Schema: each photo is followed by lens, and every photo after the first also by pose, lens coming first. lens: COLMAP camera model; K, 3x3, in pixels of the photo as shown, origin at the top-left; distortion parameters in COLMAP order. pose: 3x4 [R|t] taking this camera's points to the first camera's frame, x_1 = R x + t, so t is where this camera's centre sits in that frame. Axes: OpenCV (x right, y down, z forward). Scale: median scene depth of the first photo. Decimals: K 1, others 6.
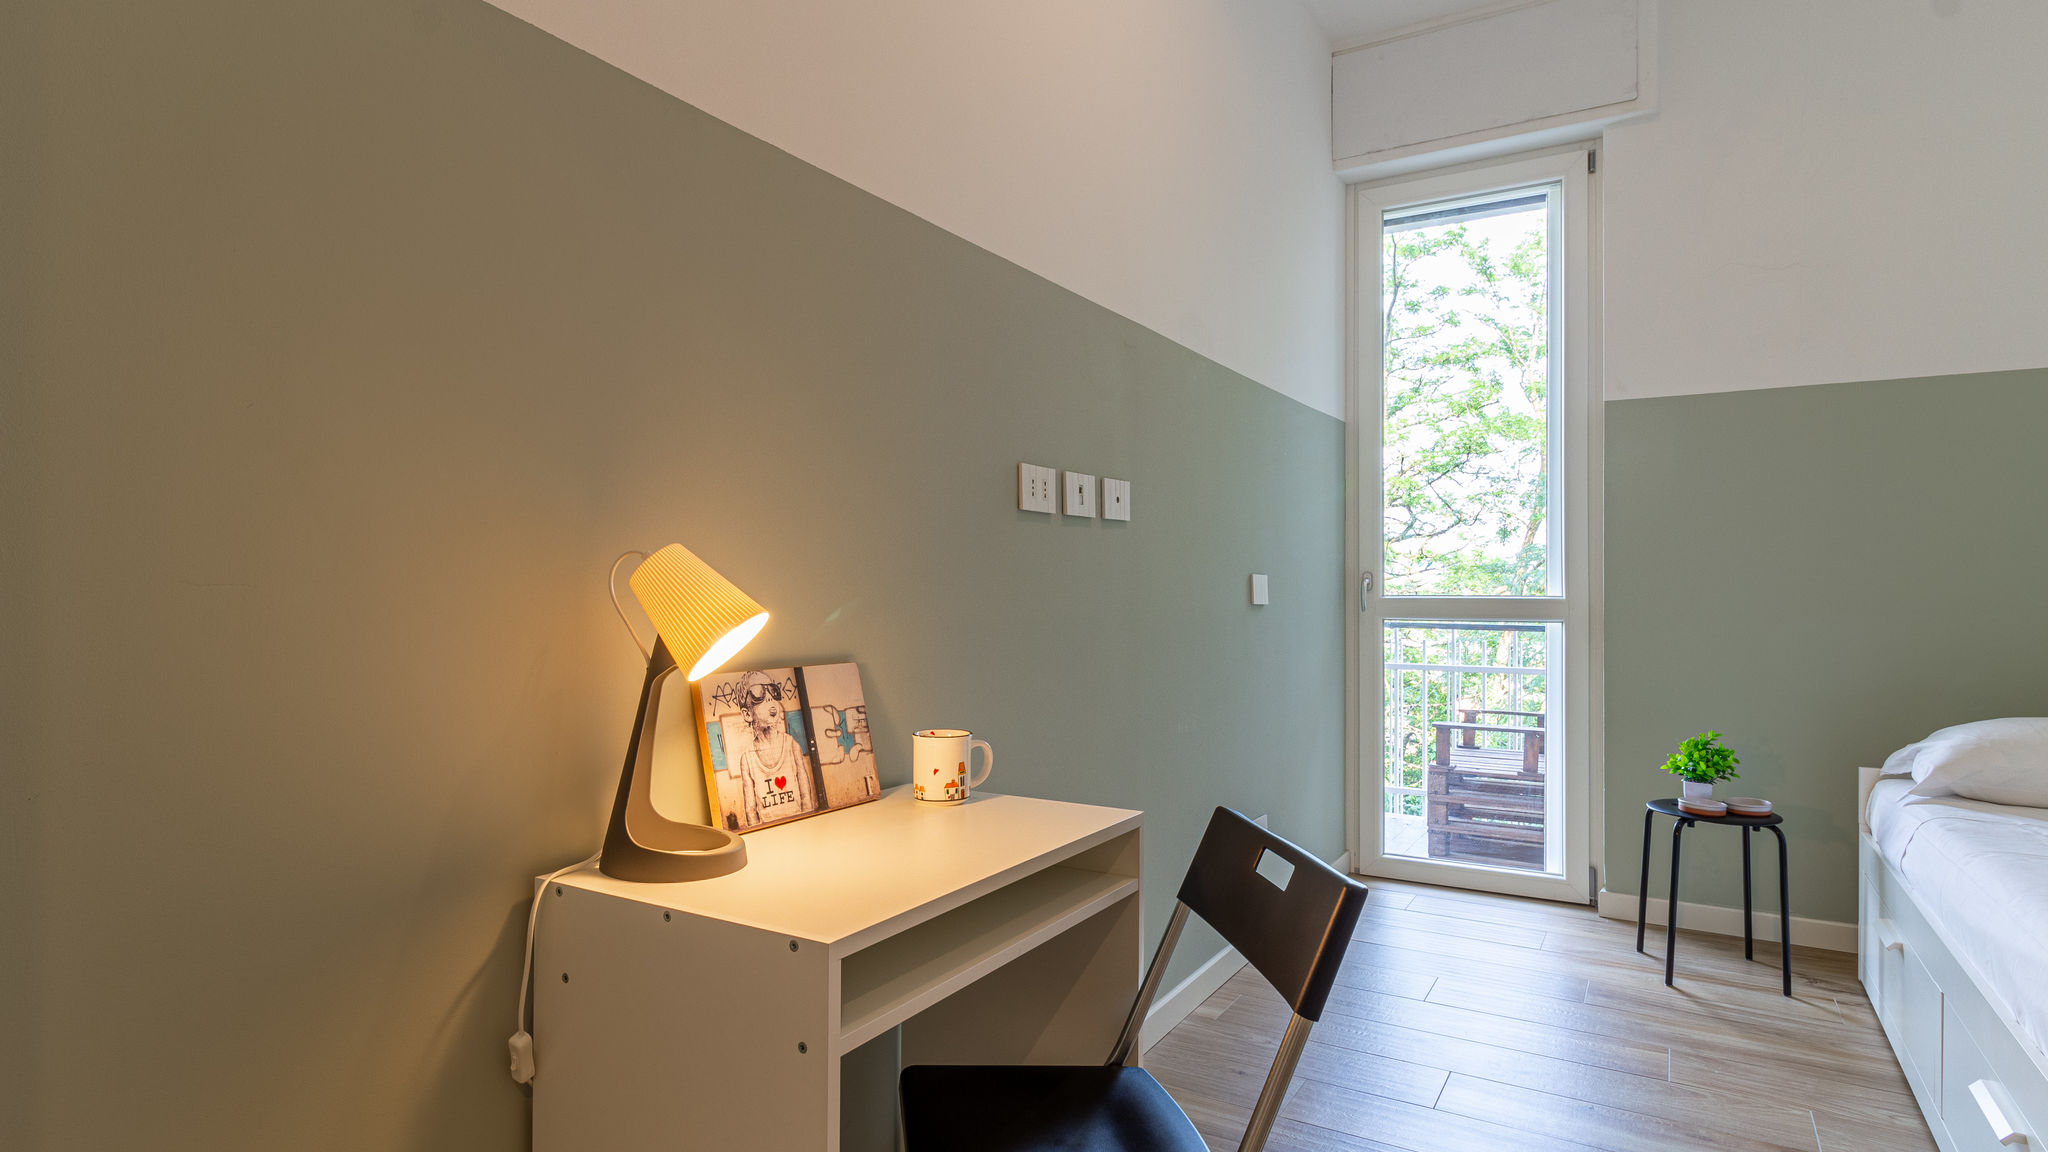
lens RADIAL K [[1100.9, 0, 1022.5], [0, 1100.9, 582.8], [0, 0, 1]] dist [-0.001550, -0.001466]
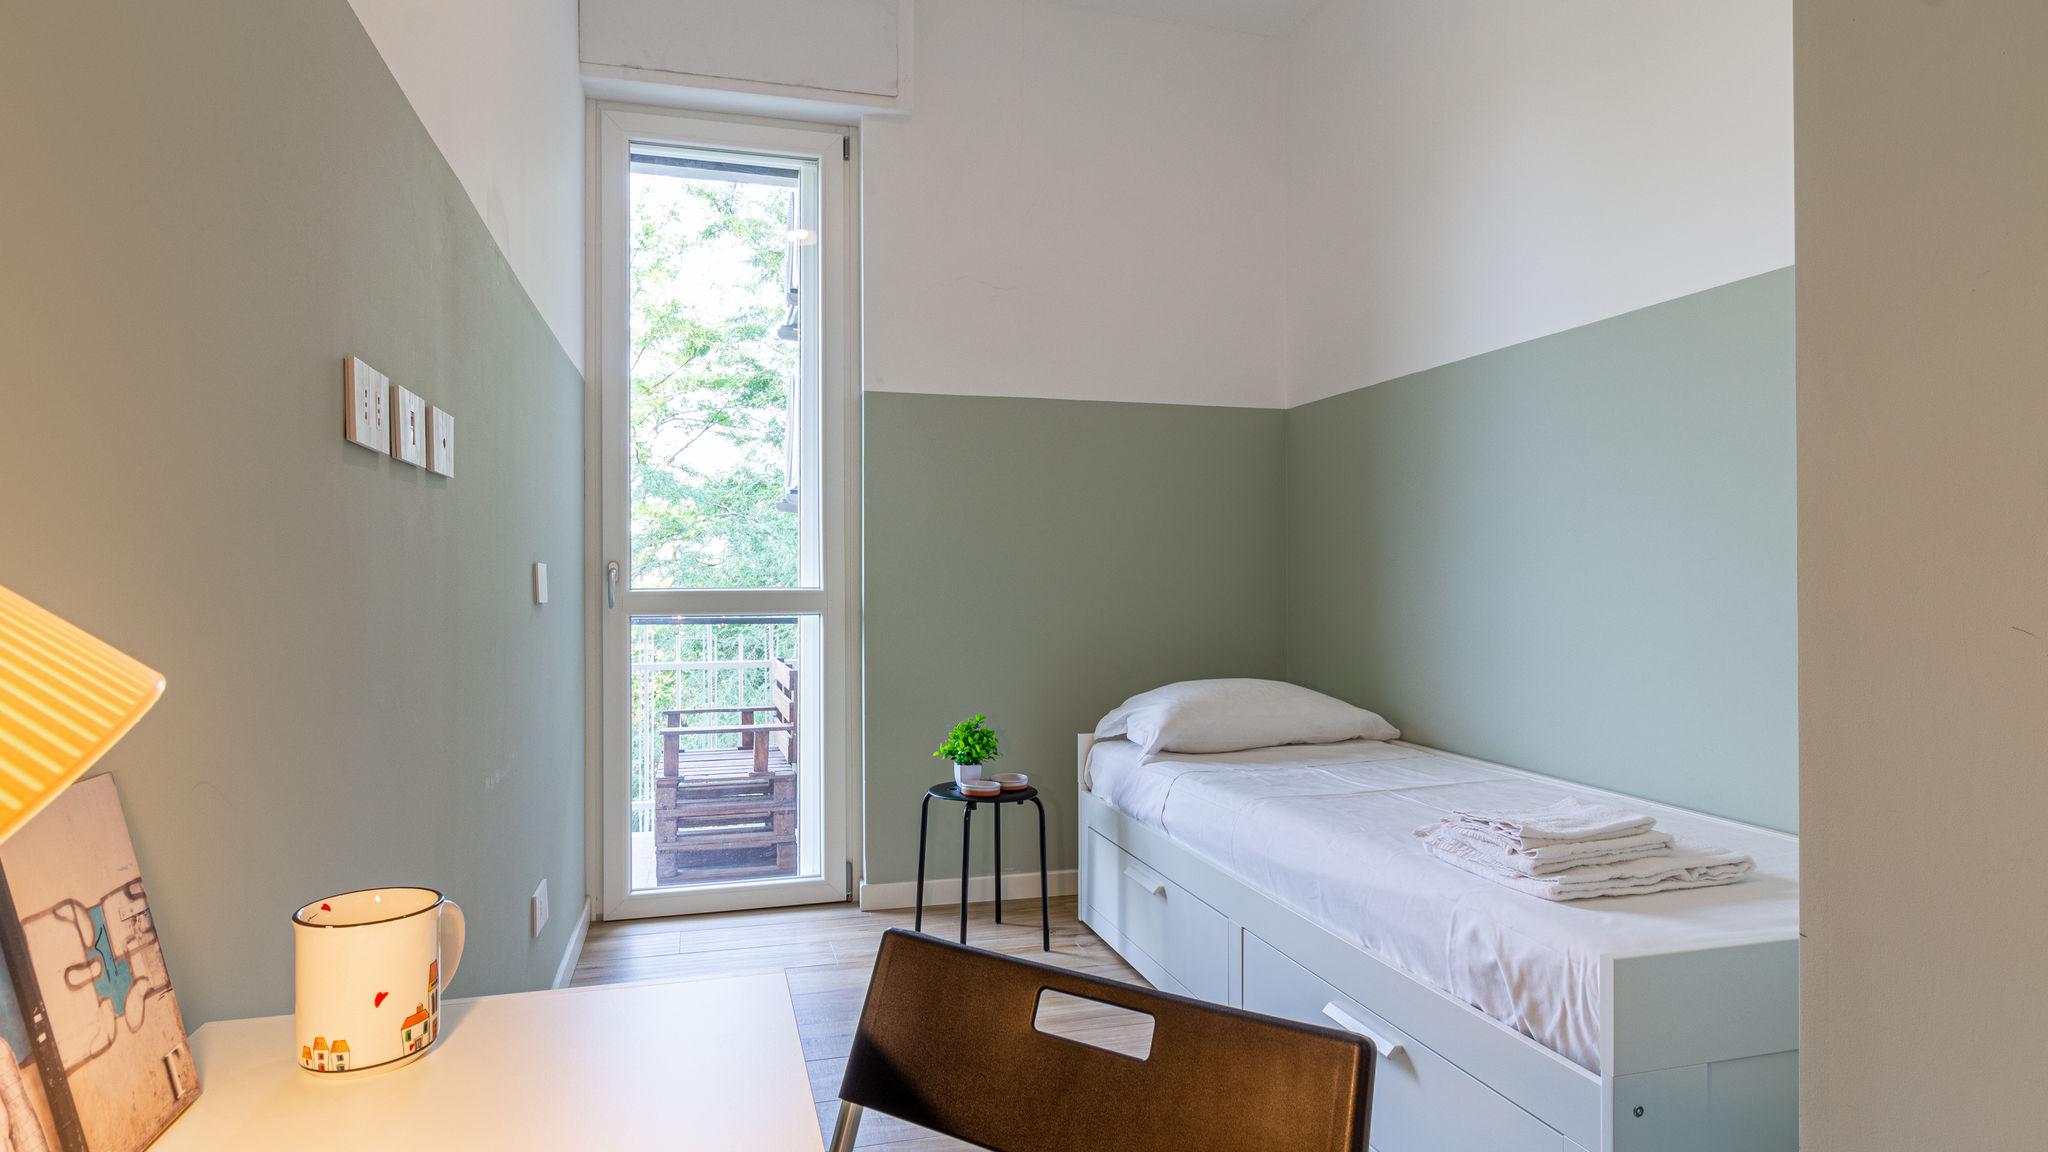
lens RADIAL K [[1100.9, 0, 1021.3], [0, 1100.9, 564.2], [0, 0, 1]] dist [-0.001550, -0.001466]
pose [[0.689356, 0.004285, 0.724410, -0.102027], [0.002386, 0.999964, -0.008186, 0.000075], [-0.724418, 0.007371, 0.689321, 0.230973]]
